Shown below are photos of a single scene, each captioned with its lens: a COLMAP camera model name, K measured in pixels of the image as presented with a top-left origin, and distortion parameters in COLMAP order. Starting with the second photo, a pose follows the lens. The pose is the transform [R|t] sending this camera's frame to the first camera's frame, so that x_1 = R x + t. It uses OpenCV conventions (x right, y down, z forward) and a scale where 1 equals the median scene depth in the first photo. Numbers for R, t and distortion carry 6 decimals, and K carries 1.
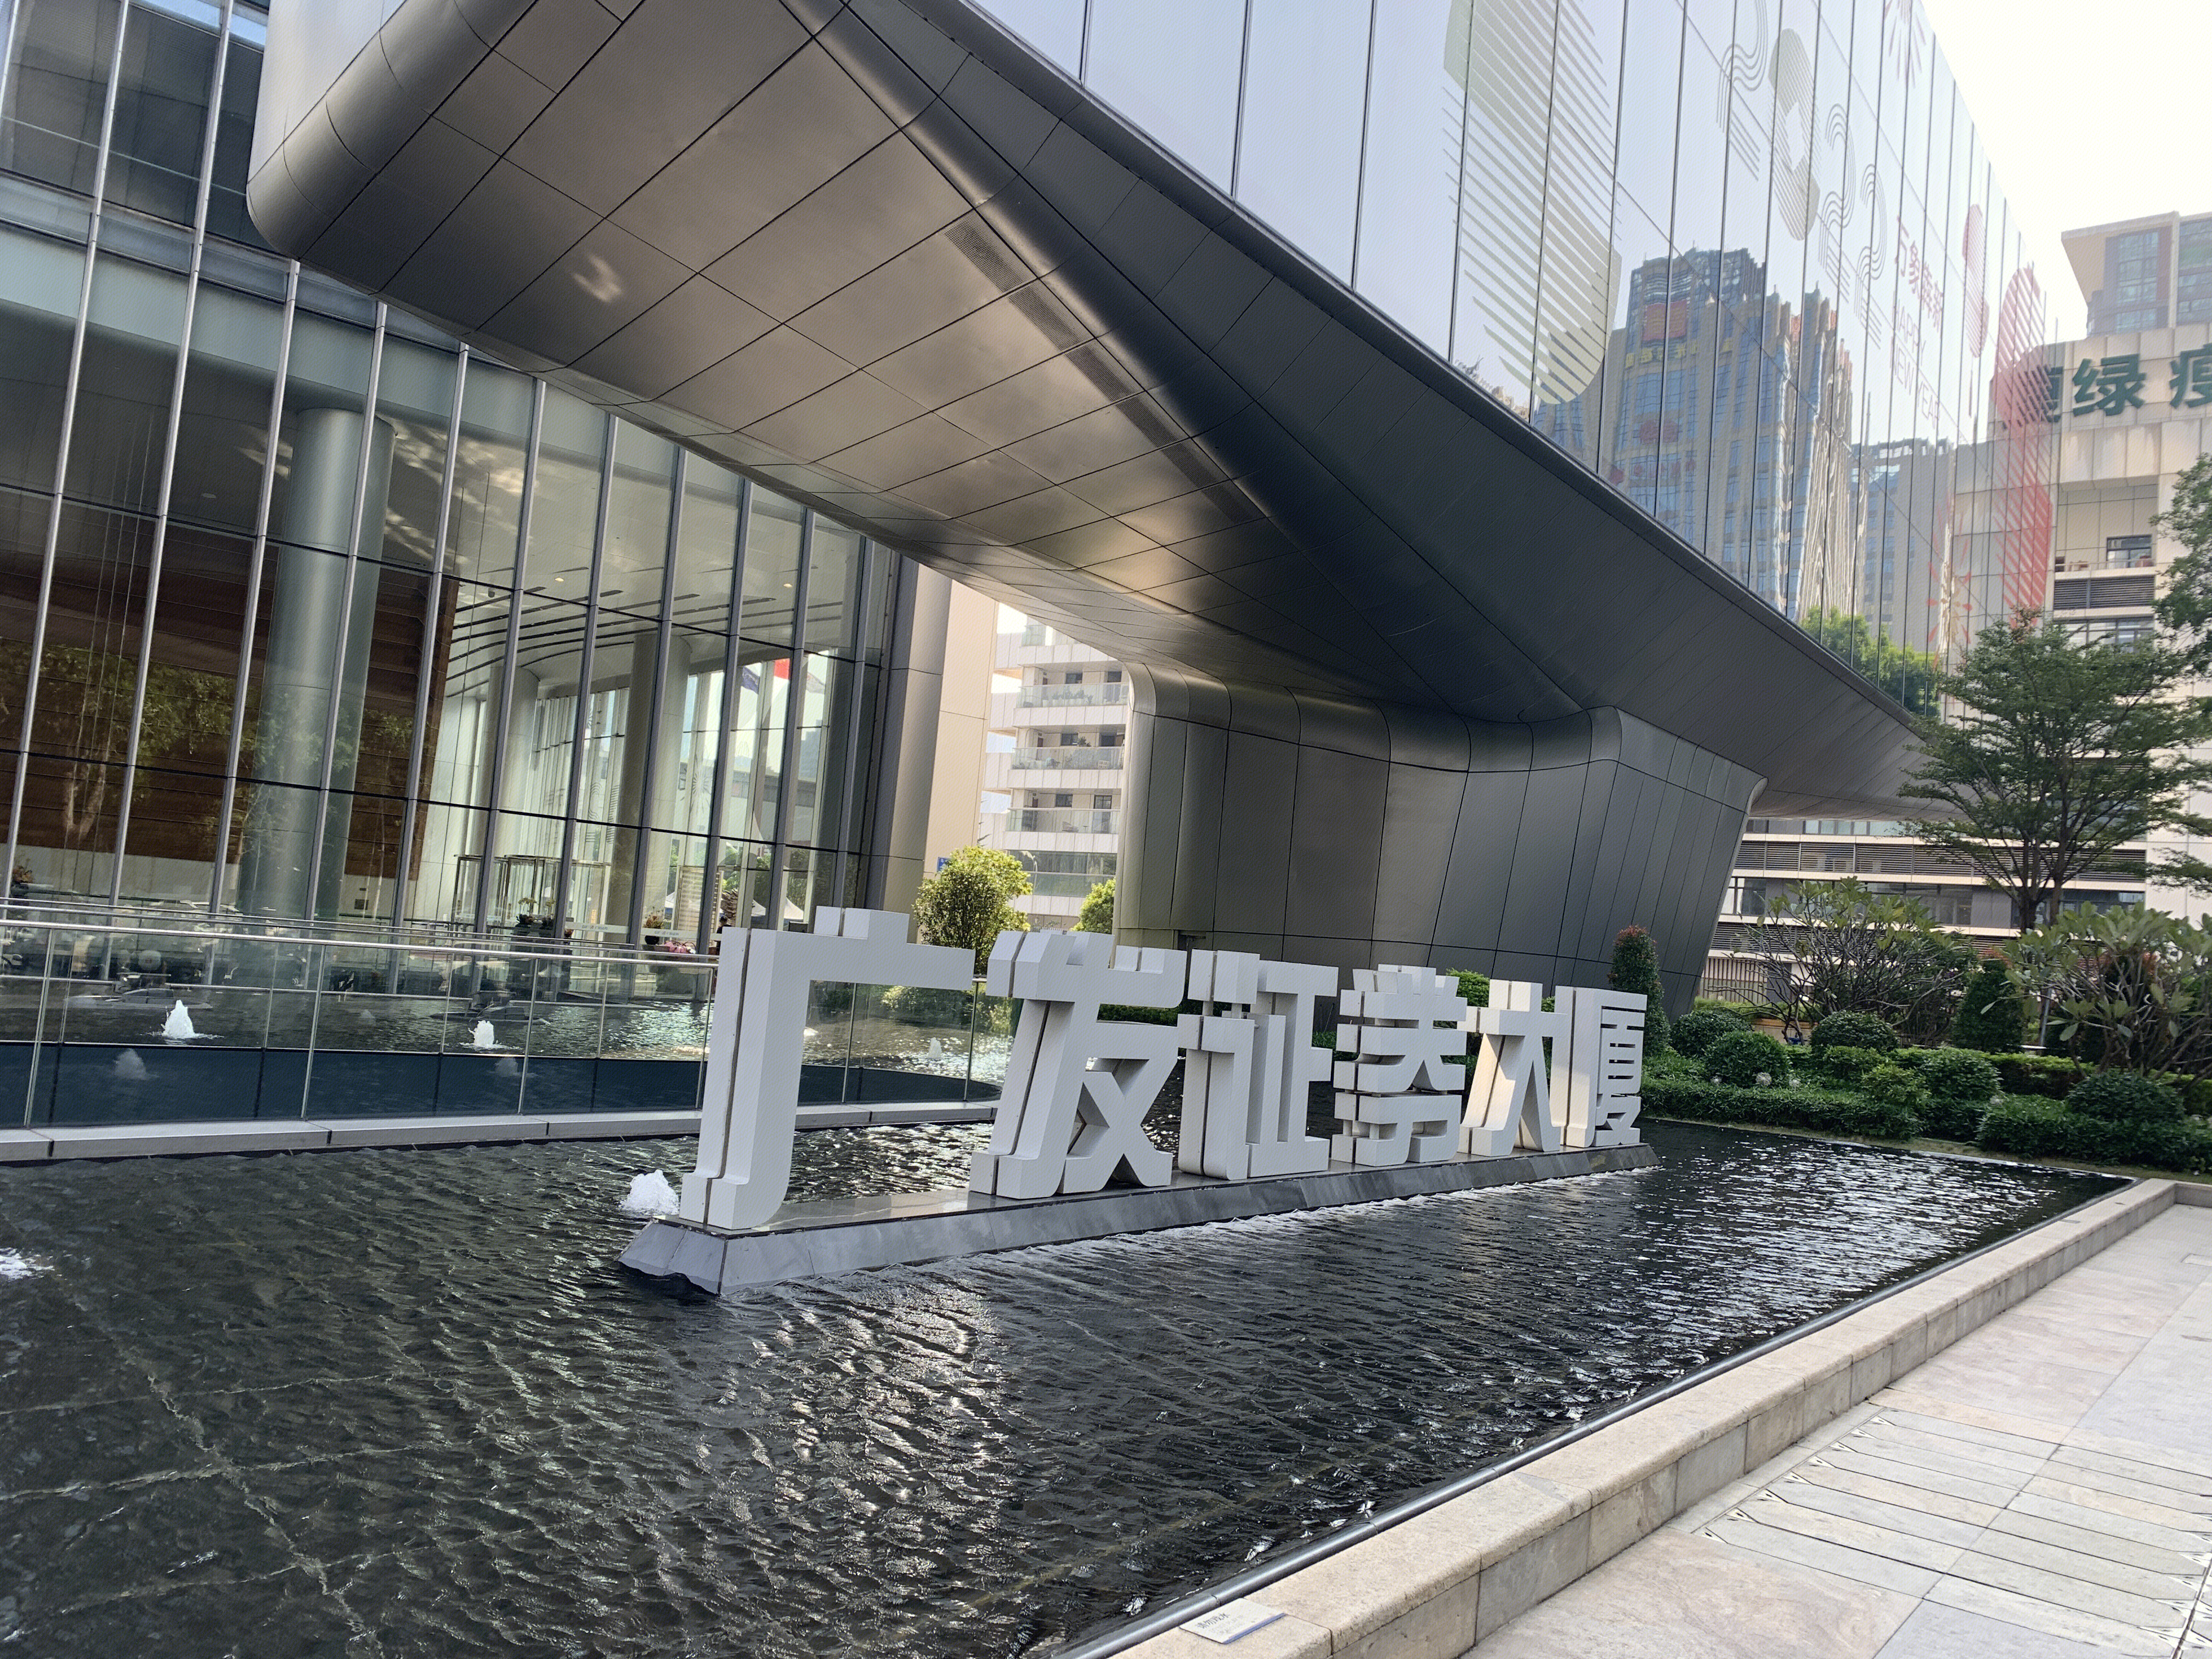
lens RADIAL K [[1679.1, 0, 1110.5], [0, 1679.1, 818.4], [0, 0, 1]] dist [0.007336, -0.000552]
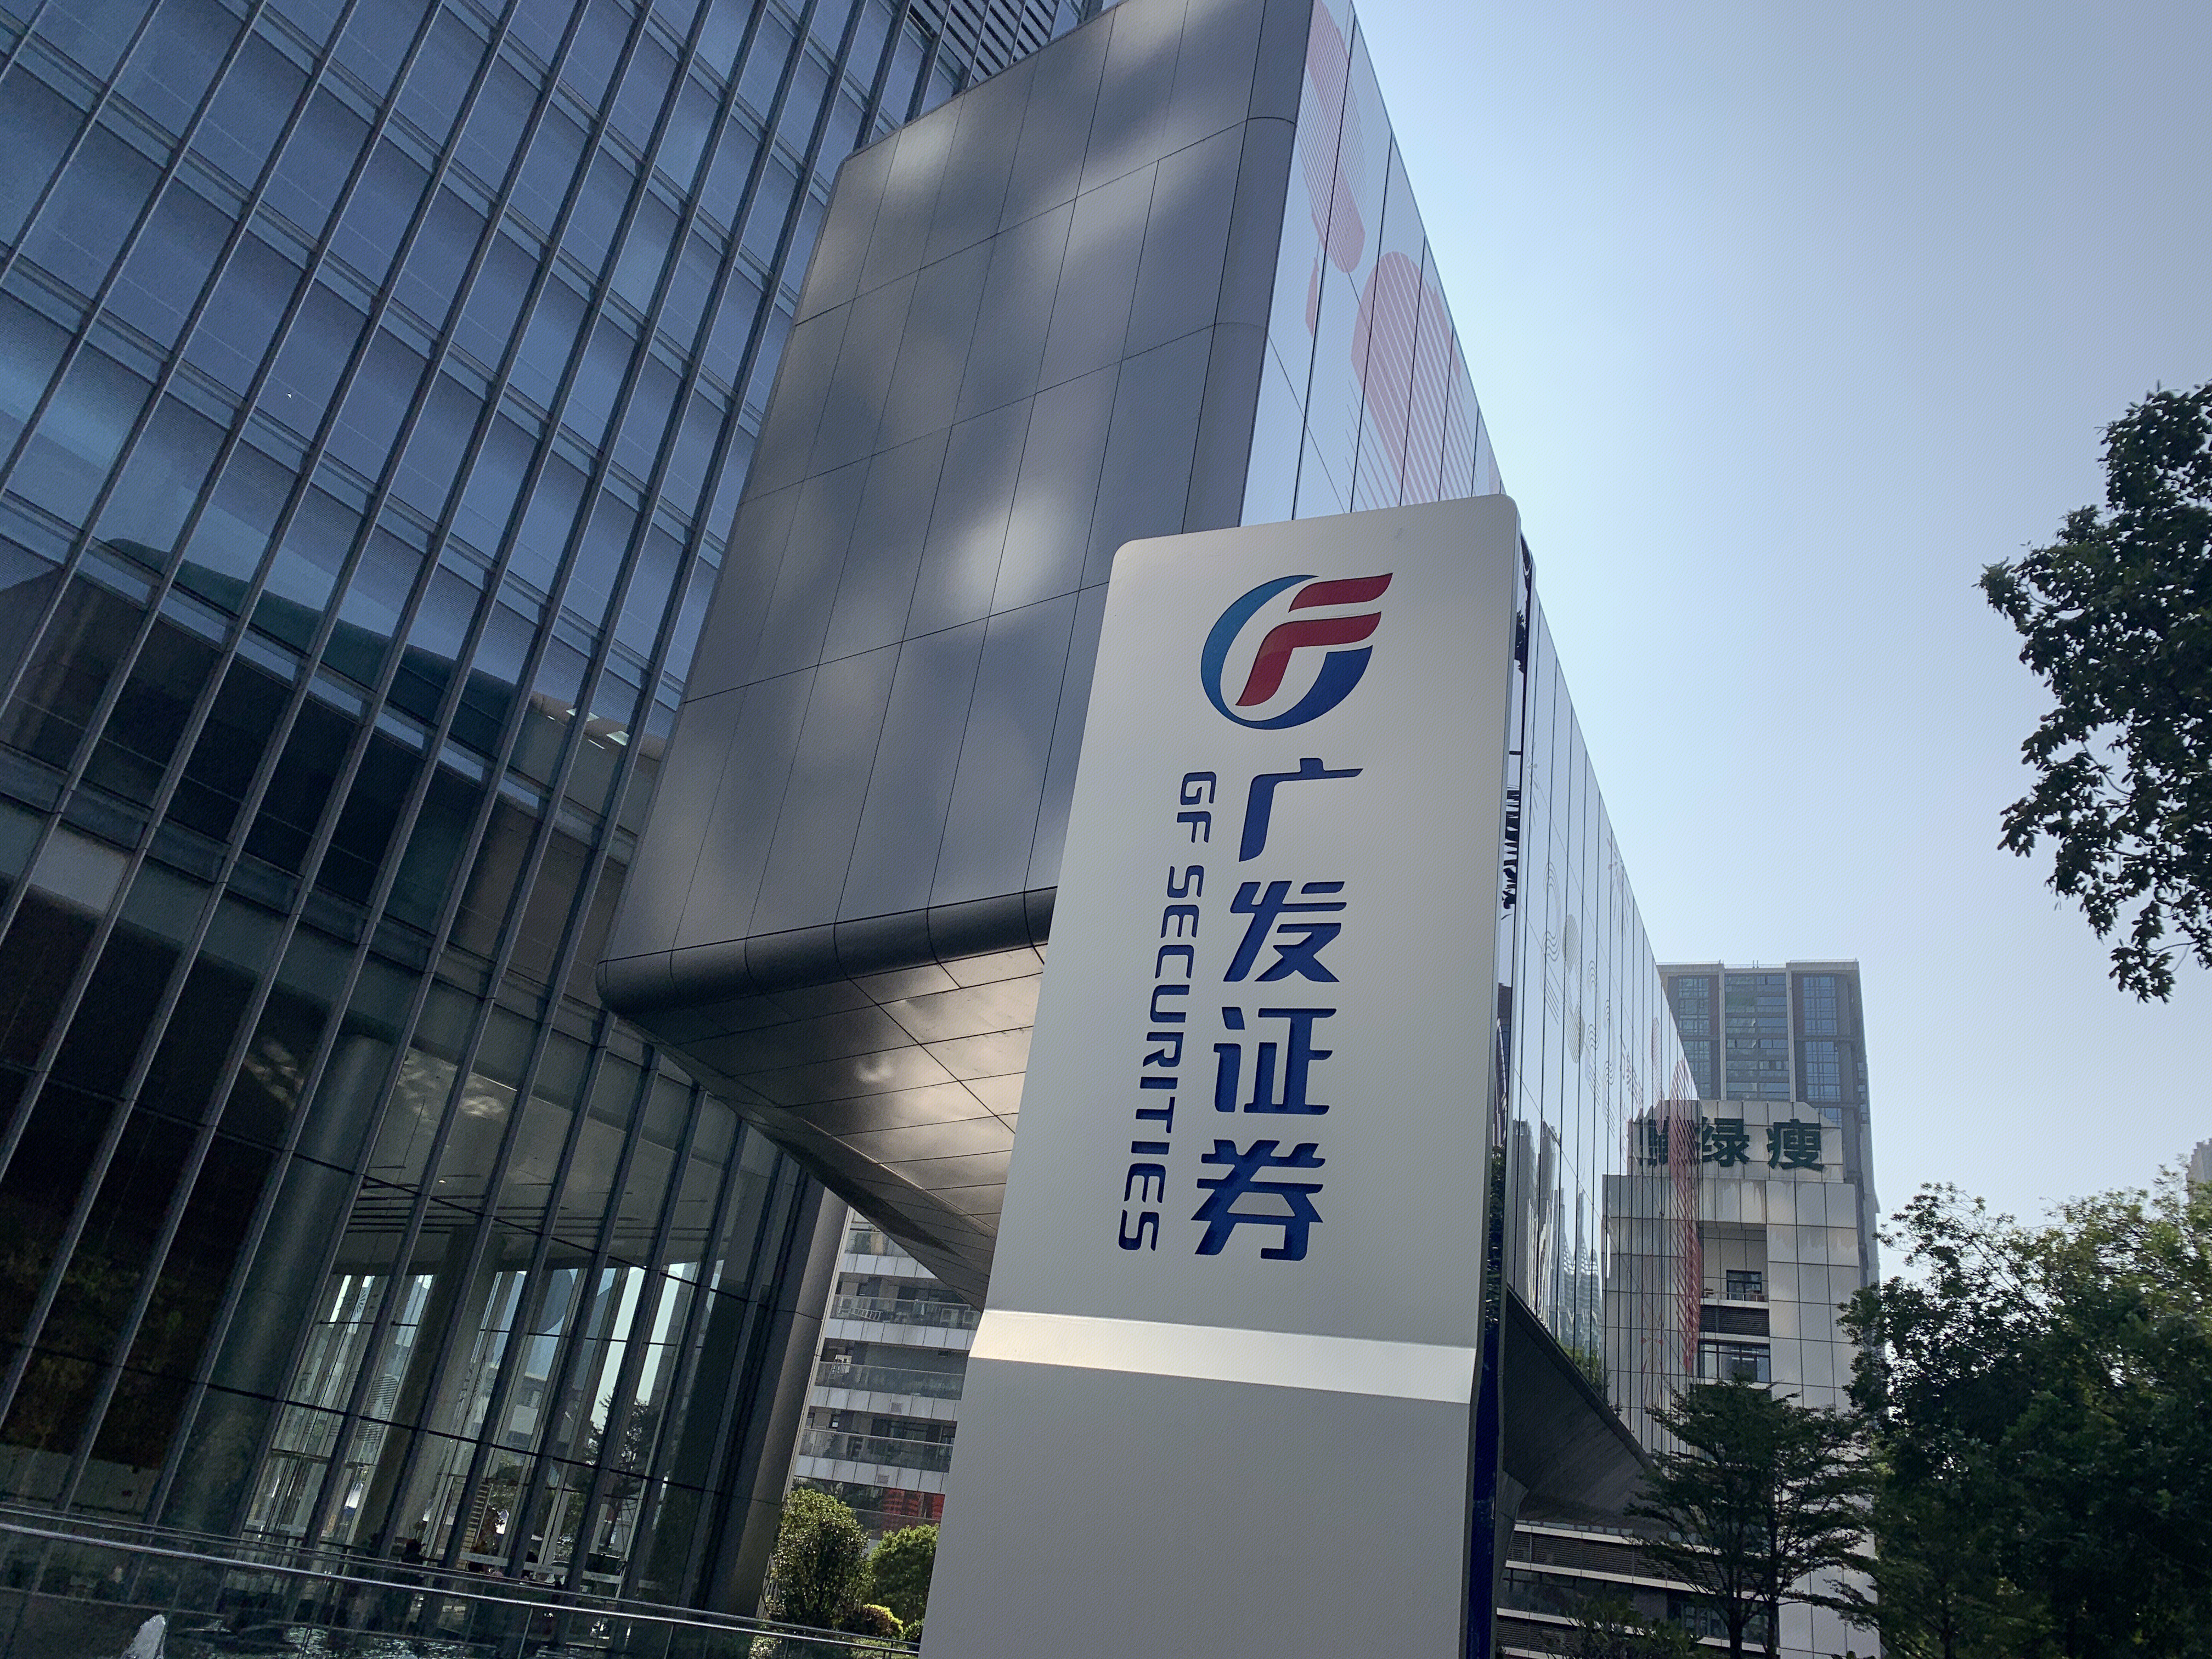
lens RADIAL K [[1679.1, 0, 1110.5], [0, 1679.1, 818.4], [0, 0, 1]] dist [0.007336, -0.000552]
pose [[0.968442, 0.159389, 0.191613, -0.133211], [-0.085004, 0.933918, -0.347233, -0.020502], [-0.234296, 0.319987, 0.917994, -0.108361]]
